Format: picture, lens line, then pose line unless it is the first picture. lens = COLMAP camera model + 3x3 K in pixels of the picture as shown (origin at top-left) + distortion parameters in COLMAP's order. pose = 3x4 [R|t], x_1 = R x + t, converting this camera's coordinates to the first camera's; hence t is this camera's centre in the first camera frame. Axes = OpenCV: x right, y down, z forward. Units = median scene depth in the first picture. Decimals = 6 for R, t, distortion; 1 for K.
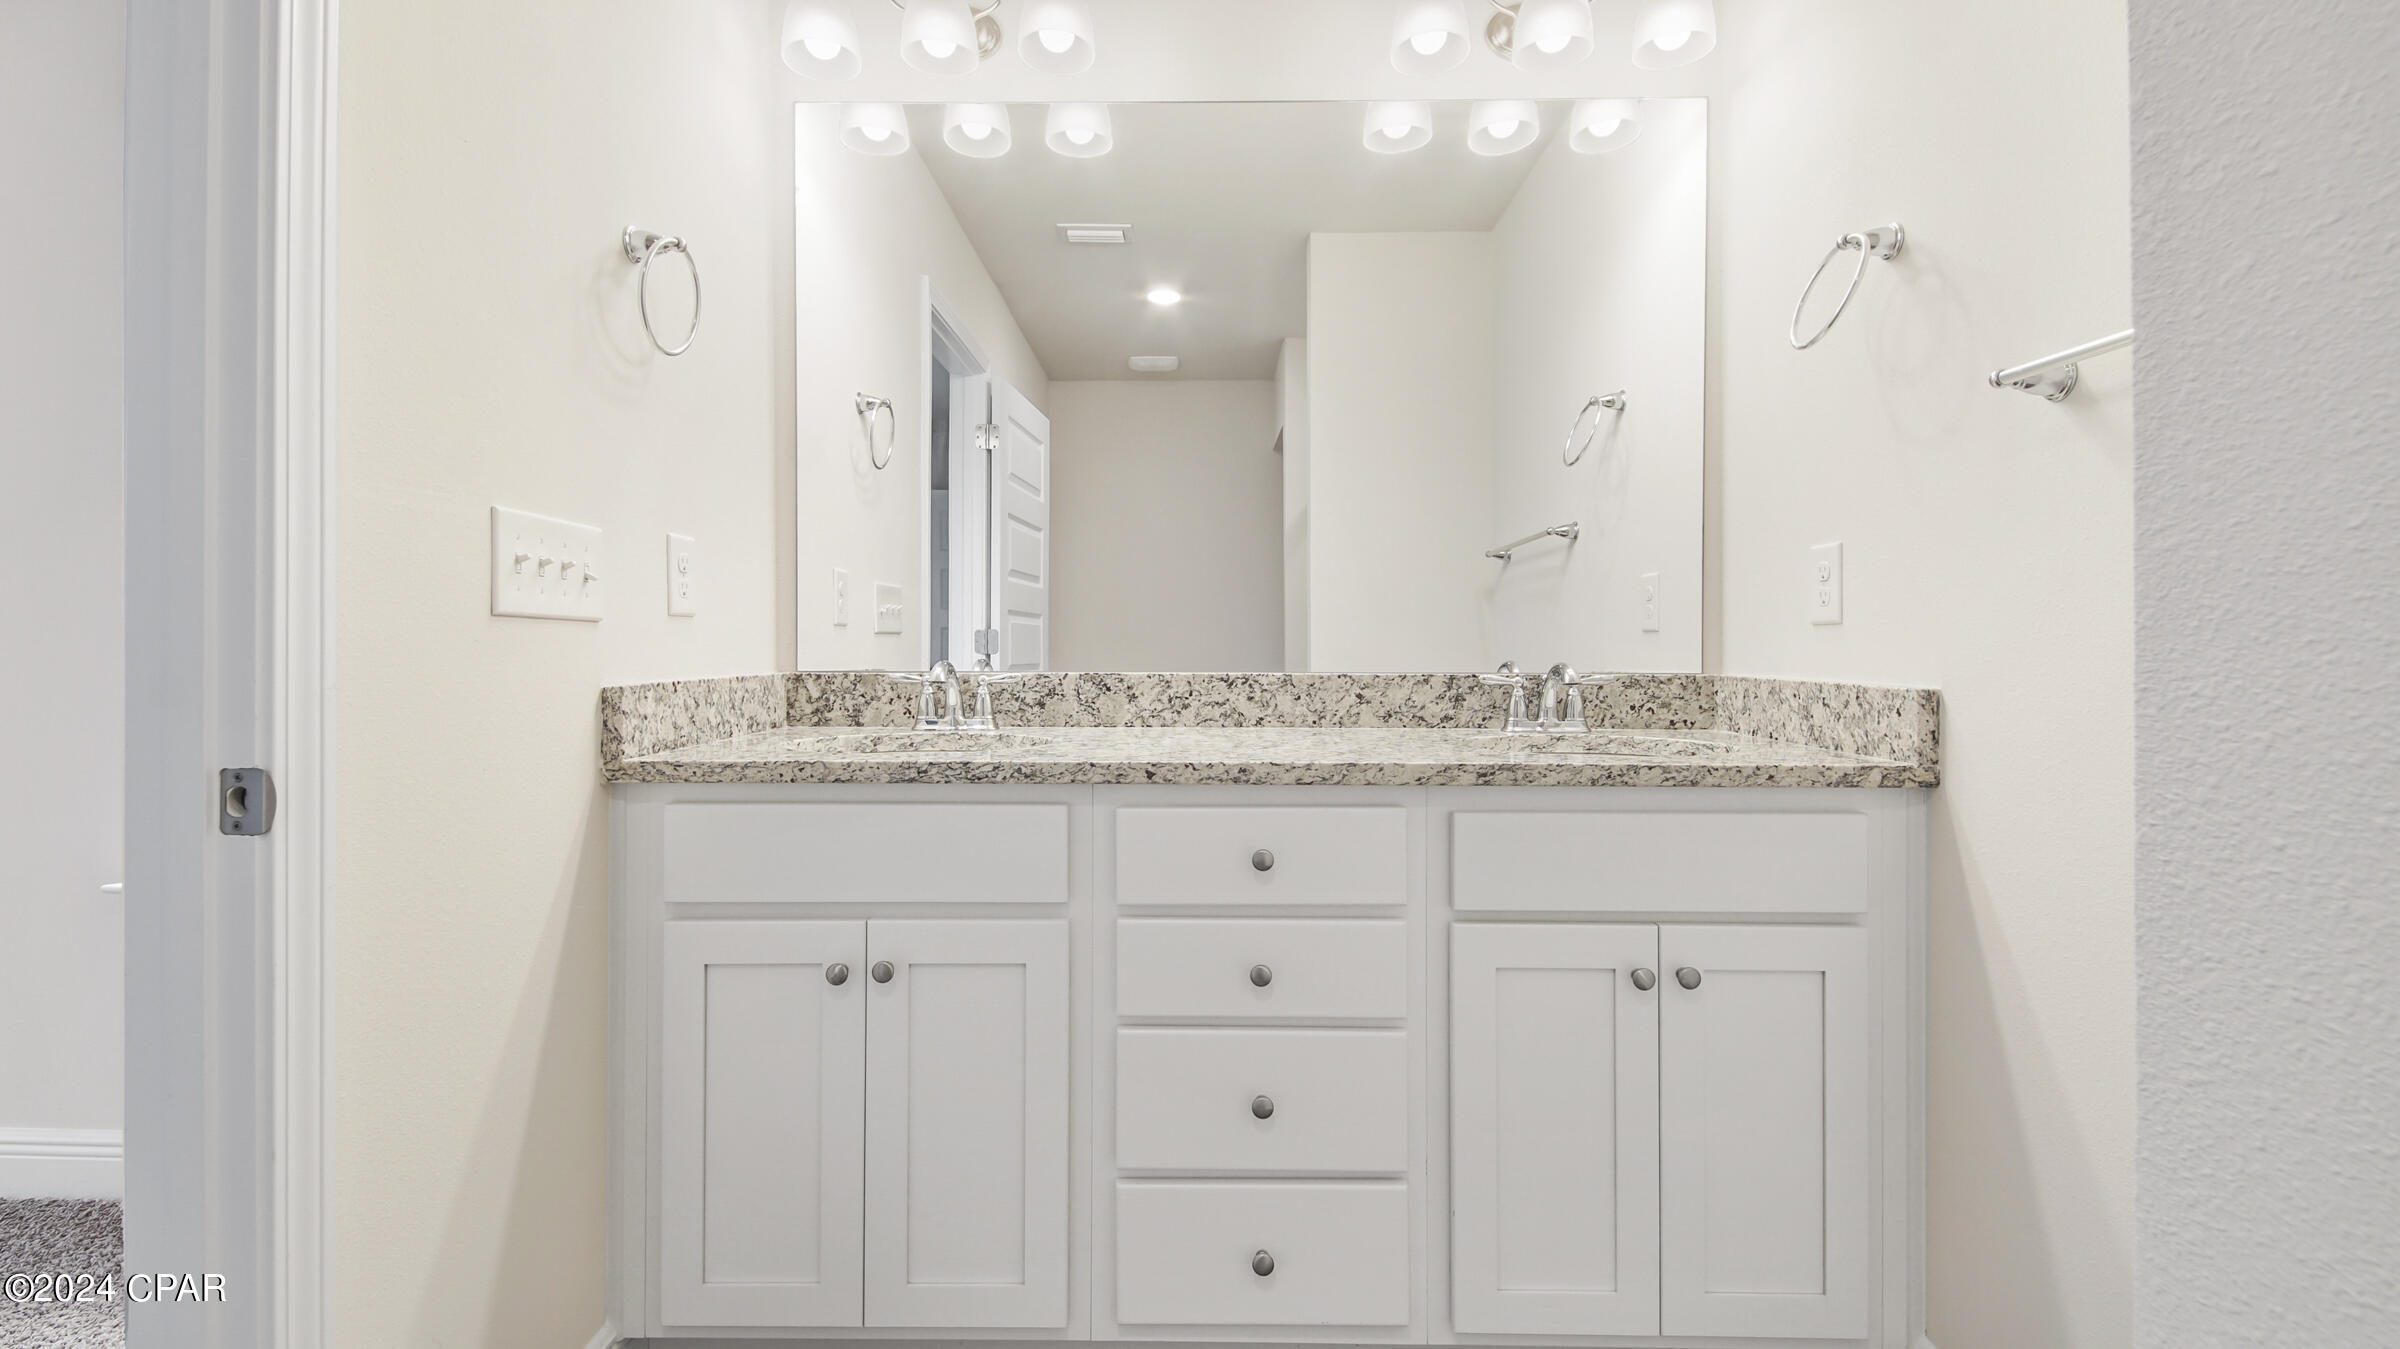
lens RADIAL K [[1040.9, 0, 1198.4], [0, 1040.9, 655.0], [0, 0, 1]] dist [0.015458, -0.006326]
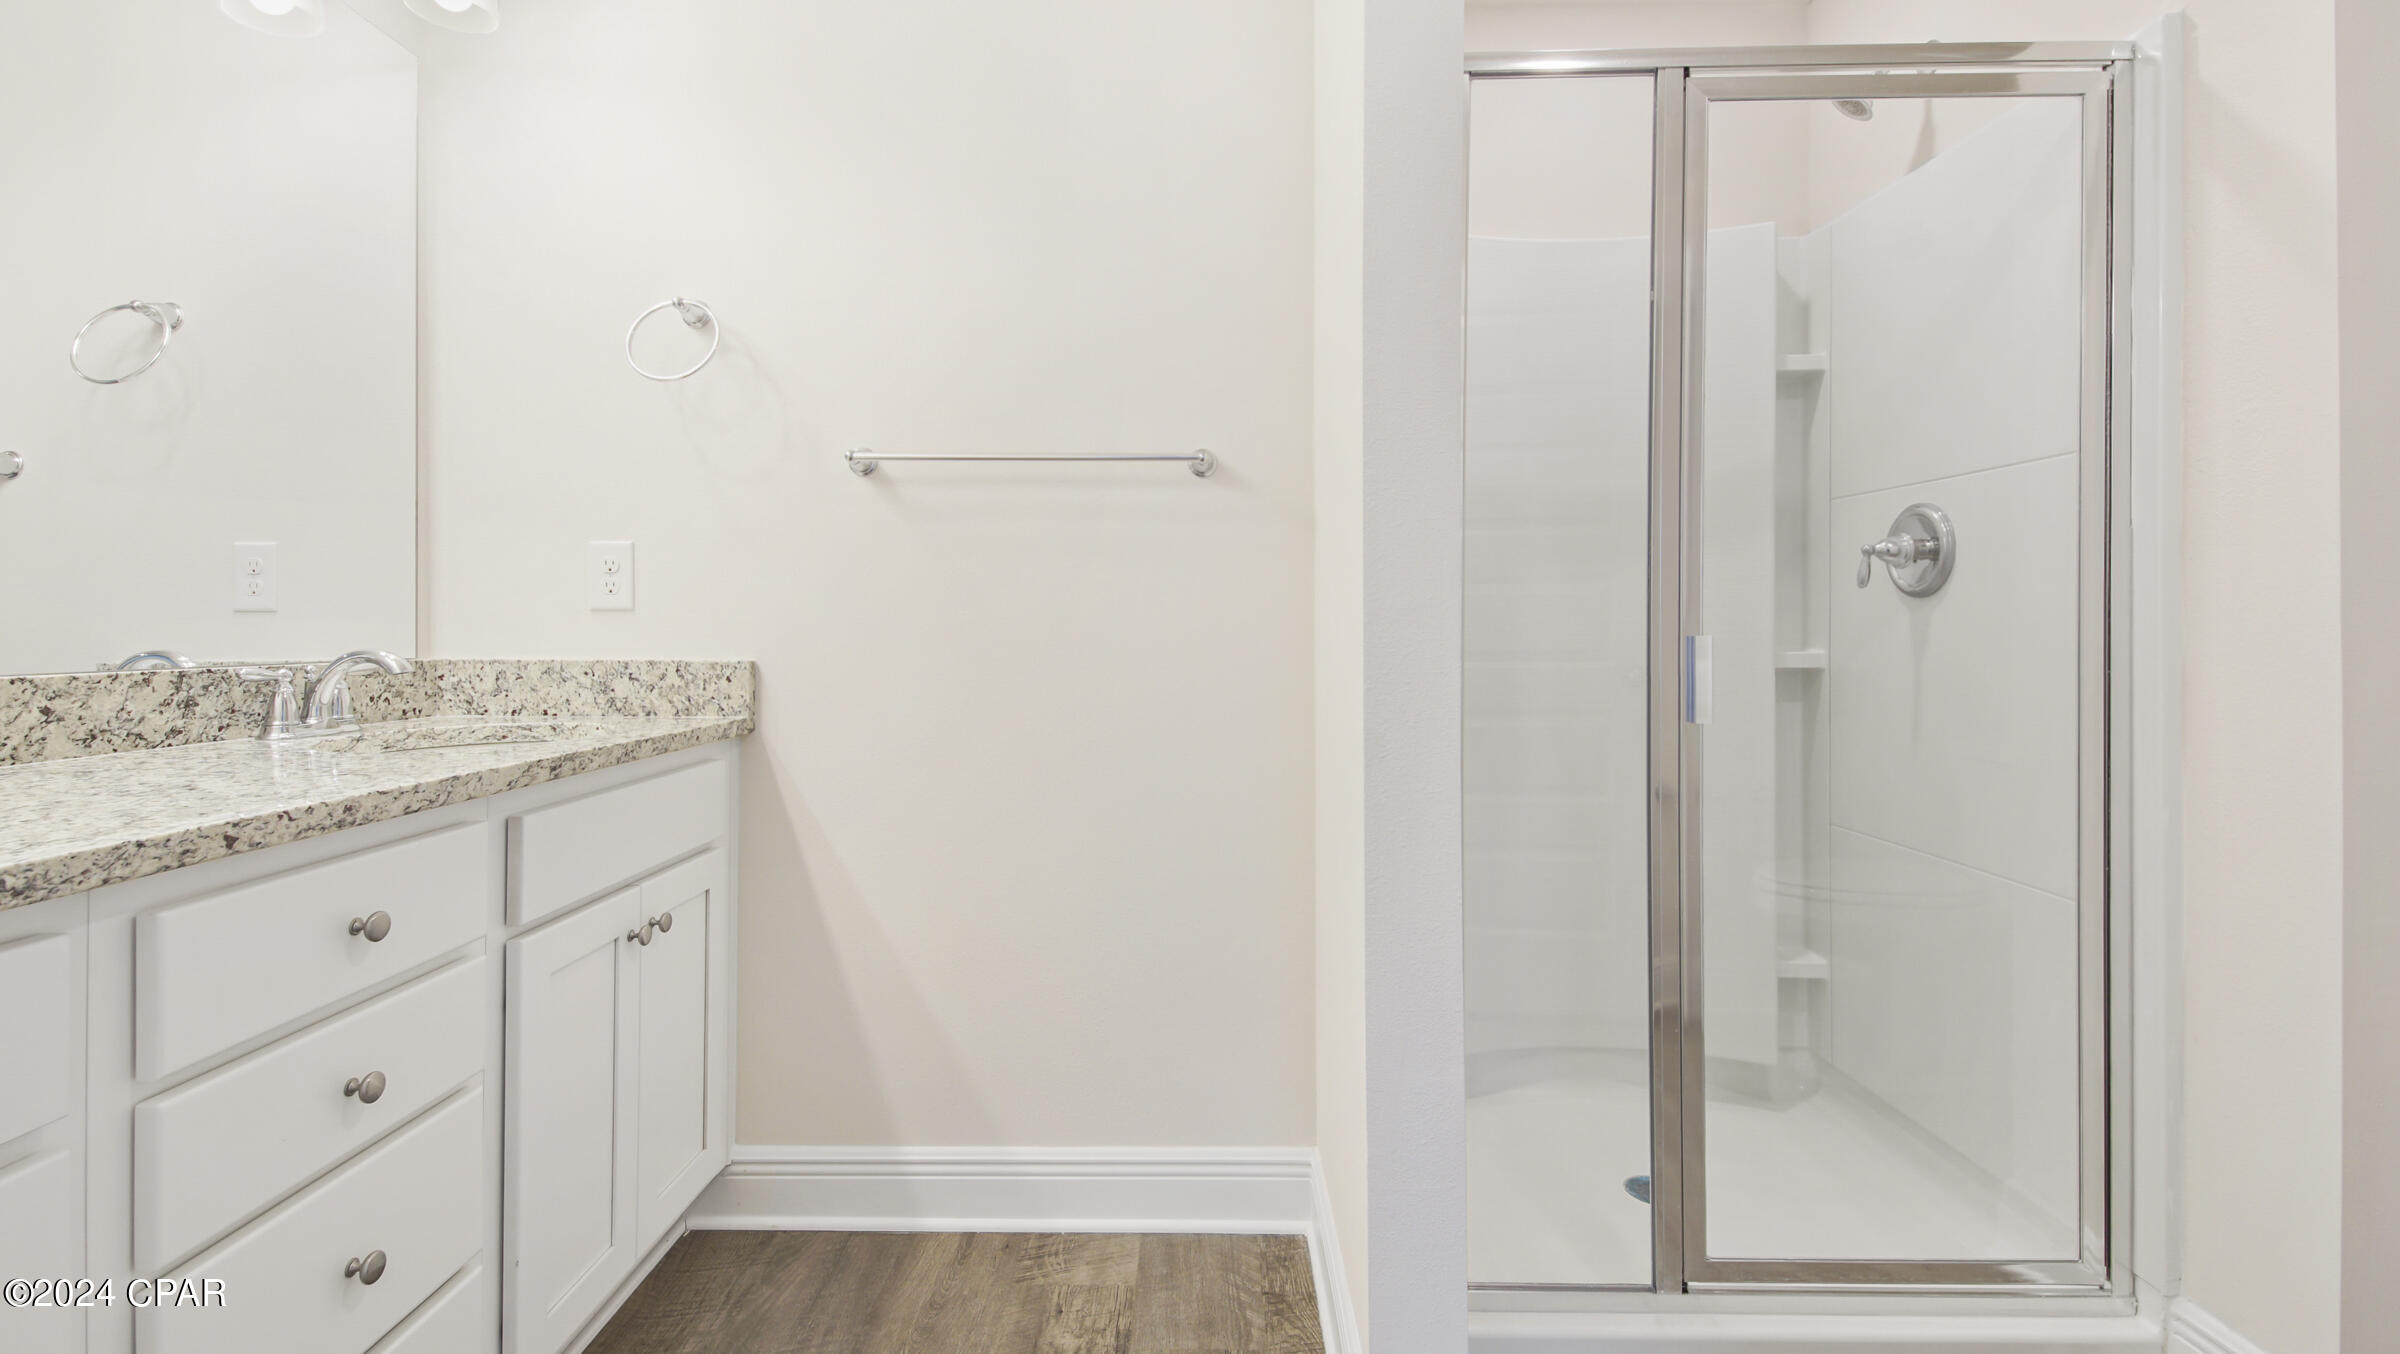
lens RADIAL K [[1040.9, 0, 1209.7], [0, 1040.9, 626.4], [0, 0, 1]] dist [0.015458, -0.006326]
pose [[-0.002003, -0.002328, 0.999995, -0.581689], [0.008664, 0.999960, 0.002346, -0.008656], [-0.999960, 0.008669, -0.001983, 0.355251]]
